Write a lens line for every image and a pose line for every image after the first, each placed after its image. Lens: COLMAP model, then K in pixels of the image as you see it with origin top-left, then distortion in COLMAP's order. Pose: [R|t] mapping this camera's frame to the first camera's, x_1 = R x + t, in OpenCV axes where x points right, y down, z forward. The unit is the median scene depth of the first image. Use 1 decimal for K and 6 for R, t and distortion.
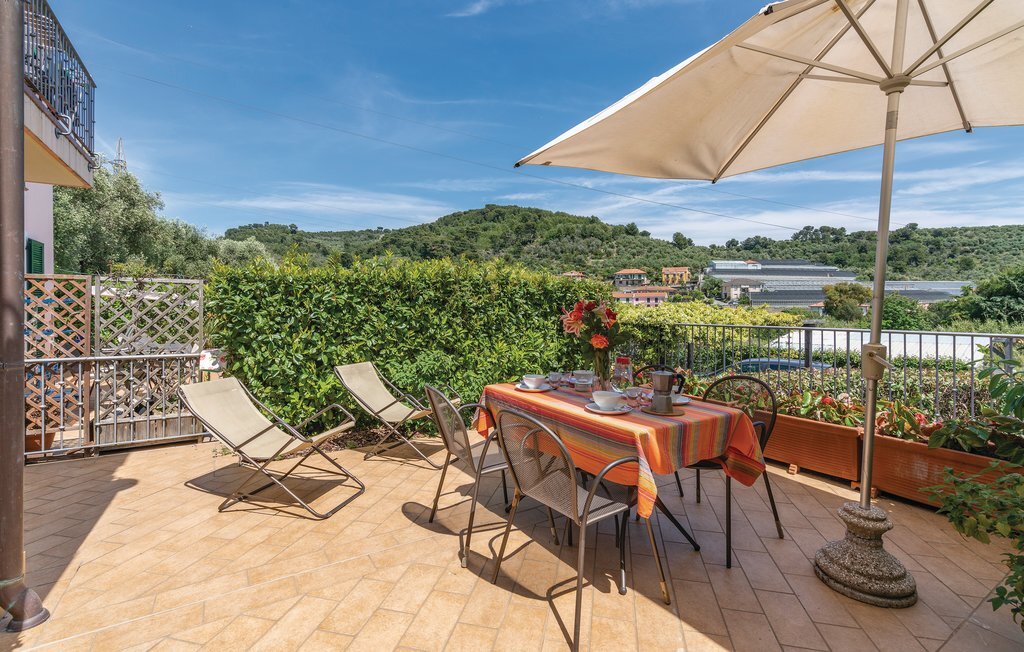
lens RADIAL K [[468.3, 0, 510.7], [0, 468.3, 322.0], [0, 0, 1]] dist [-0.001919, 0.000476]
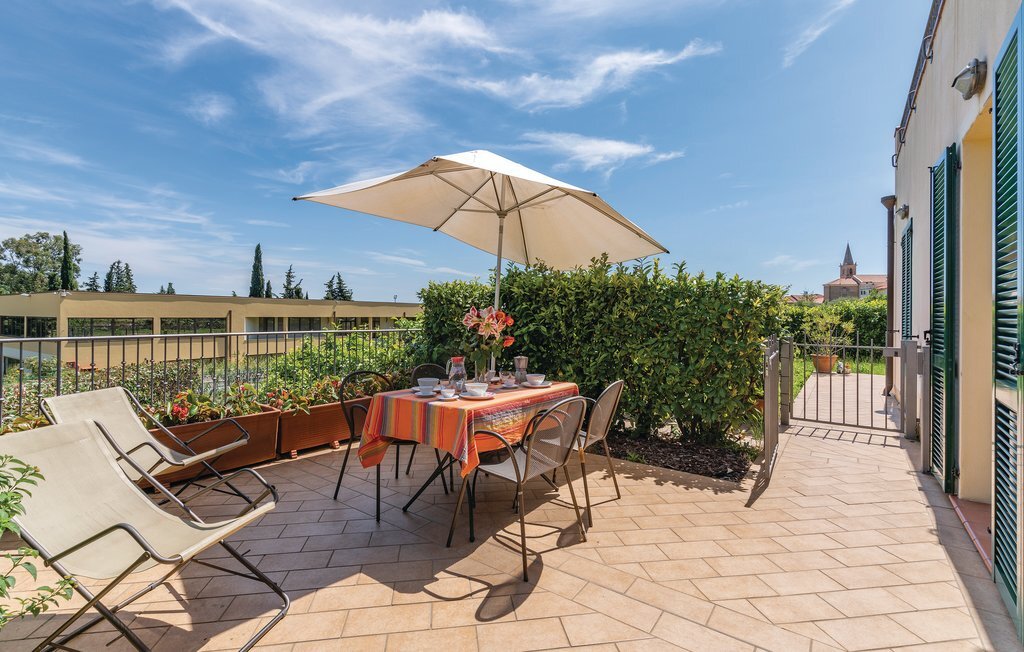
lens RADIAL K [[468.3, 0, 510.7], [0, 468.3, 322.0], [0, 0, 1]] dist [-0.001919, 0.000476]
pose [[-0.376788, -0.023416, 0.926003, -0.884515], [0.016883, 0.999341, 0.032140, -0.048516], [-0.926146, 0.027744, -0.376145, 1.281615]]
